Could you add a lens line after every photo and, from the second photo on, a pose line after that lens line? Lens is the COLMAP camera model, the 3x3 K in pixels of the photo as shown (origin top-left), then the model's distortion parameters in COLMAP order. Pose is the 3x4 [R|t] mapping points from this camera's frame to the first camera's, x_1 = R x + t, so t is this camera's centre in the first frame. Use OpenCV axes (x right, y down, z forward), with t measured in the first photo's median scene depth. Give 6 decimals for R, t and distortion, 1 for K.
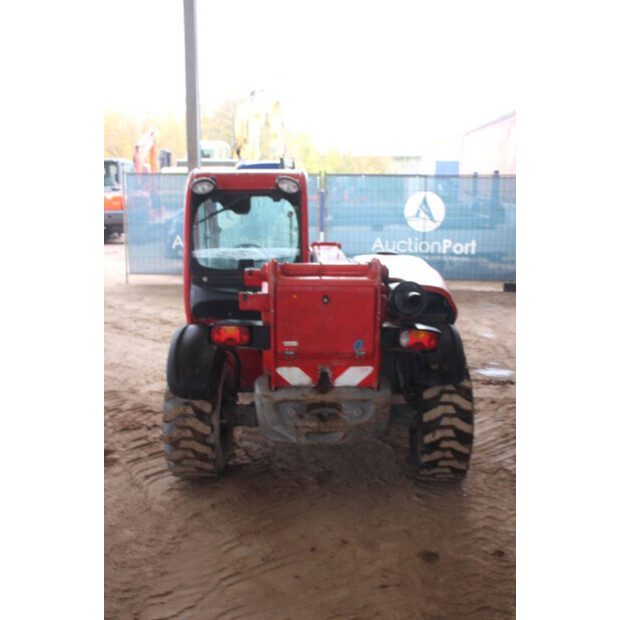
lens RADIAL K [[667.3, 0, 308.7], [0, 667.3, 308.7], [0, 0, 1]] dist [-0.017114, 0.000000]
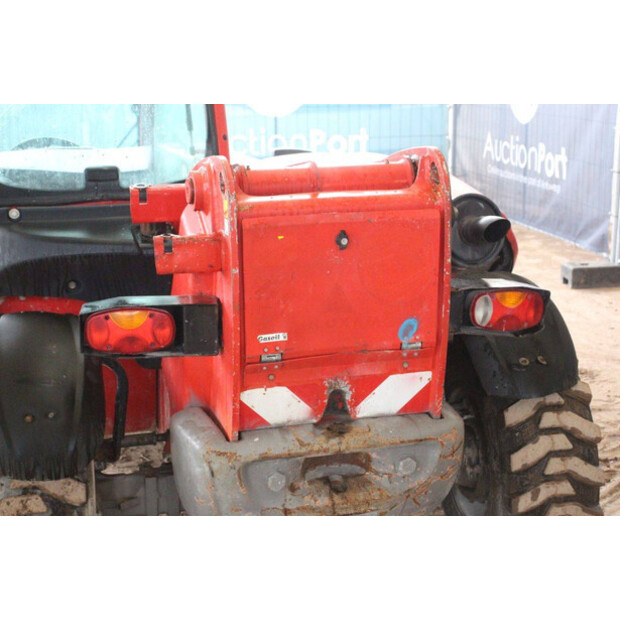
lens RADIAL K [[1164.0, 0, 307.8], [0, 1164.0, 311.1], [0, 0, 1]] dist [0.259080, 0.000000]
pose [[0.964883, -0.076401, 0.251324, -0.194794], [0.066006, 0.996588, 0.049546, -0.005714], [-0.254252, -0.031217, 0.966634, 0.181022]]
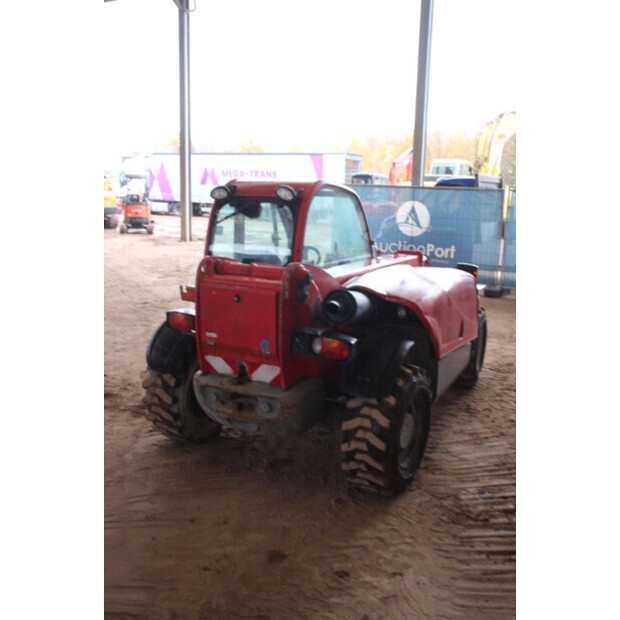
lens RADIAL K [[579.2, 0, 308.0], [0, 579.2, 312.1], [0, 0, 1]] dist [-0.068255, 0.000000]
pose [[0.900534, 0.109222, -0.420843, 0.478137], [-0.103982, 0.993947, 0.035457, -0.033453], [0.422168, 0.011830, 0.906440, 0.186844]]
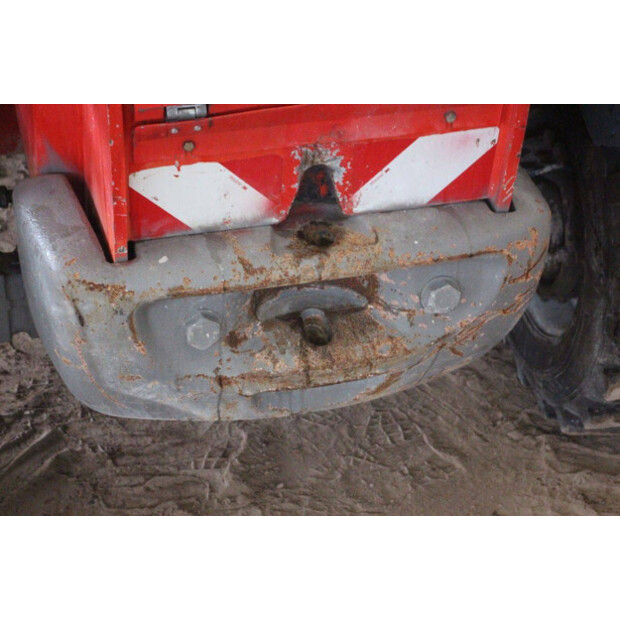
lens RADIAL K [[1451.0, 0, 313.1], [0, 1451.0, 310.8], [0, 0, 1]] dist [0.383347, 0.000000]
pose [[0.965973, -0.130148, 0.223511, -0.103907], [0.050122, 0.941985, 0.331891, -0.036105], [-0.253739, -0.309395, 0.916456, 0.451154]]
